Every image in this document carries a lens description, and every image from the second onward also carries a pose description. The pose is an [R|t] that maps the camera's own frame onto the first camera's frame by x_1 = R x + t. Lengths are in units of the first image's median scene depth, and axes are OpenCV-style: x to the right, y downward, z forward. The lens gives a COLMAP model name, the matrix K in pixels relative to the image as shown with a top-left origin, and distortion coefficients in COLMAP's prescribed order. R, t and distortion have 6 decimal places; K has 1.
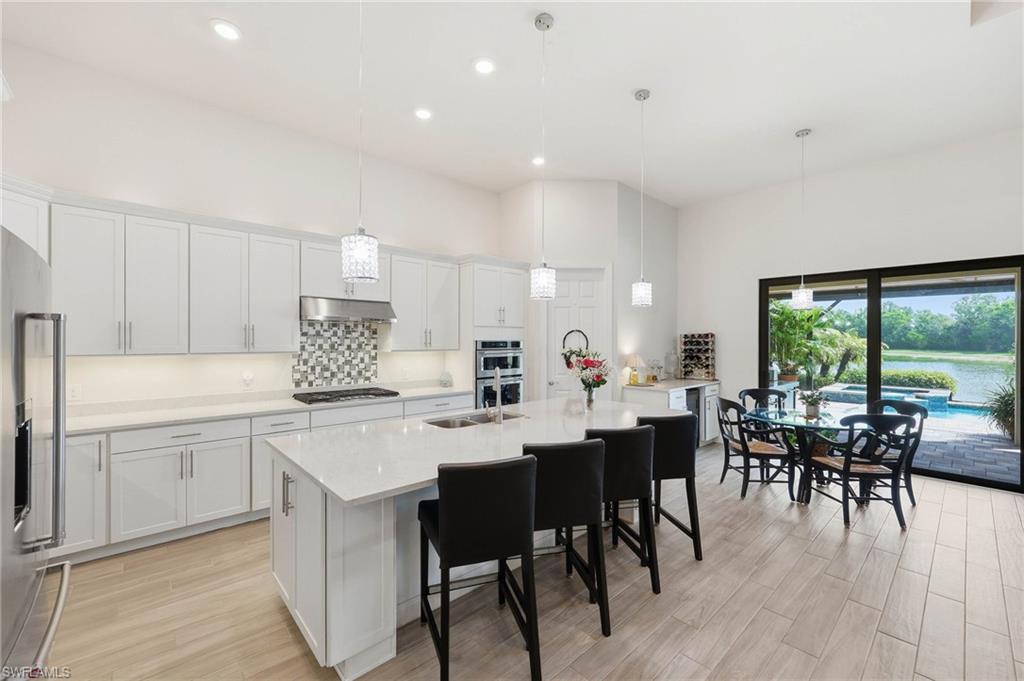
lens RADIAL K [[407.4, 0, 512.0], [0, 407.4, 337.9], [0, 0, 1]] dist [-0.000382, 0.000081]
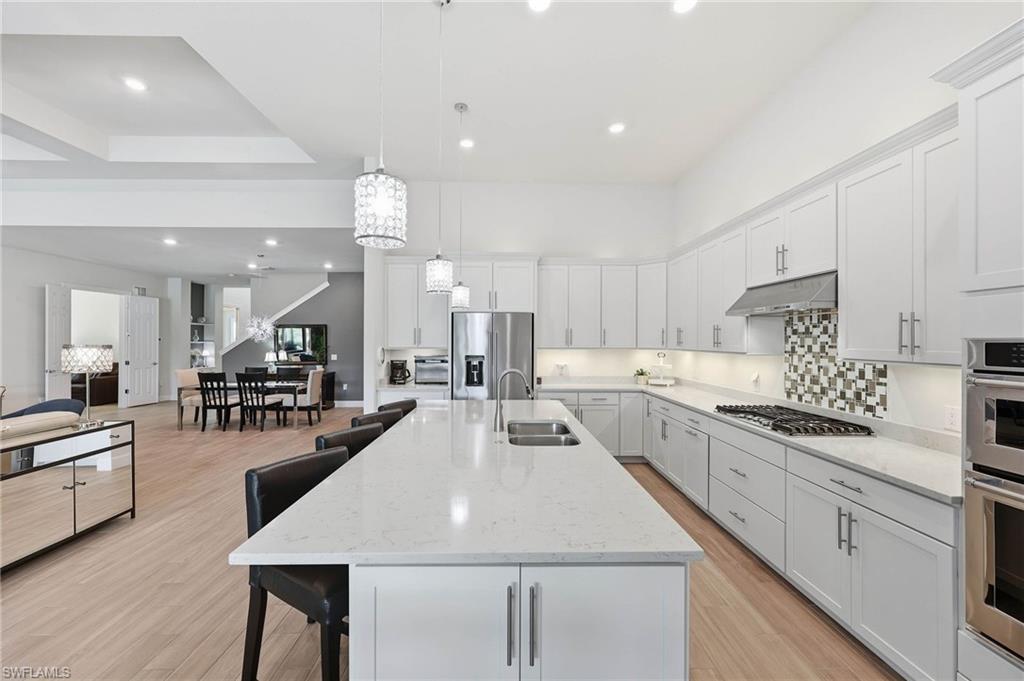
lens RADIAL K [[407.4, 0, 512.0], [0, 407.4, 337.9], [0, 0, 1]] dist [-0.000382, 0.000081]
pose [[-0.641024, -0.008051, -0.767479, 0.410659], [0.000458, 0.999941, -0.010872, 0.009887], [0.767521, -0.007321, -0.640982, 1.047872]]
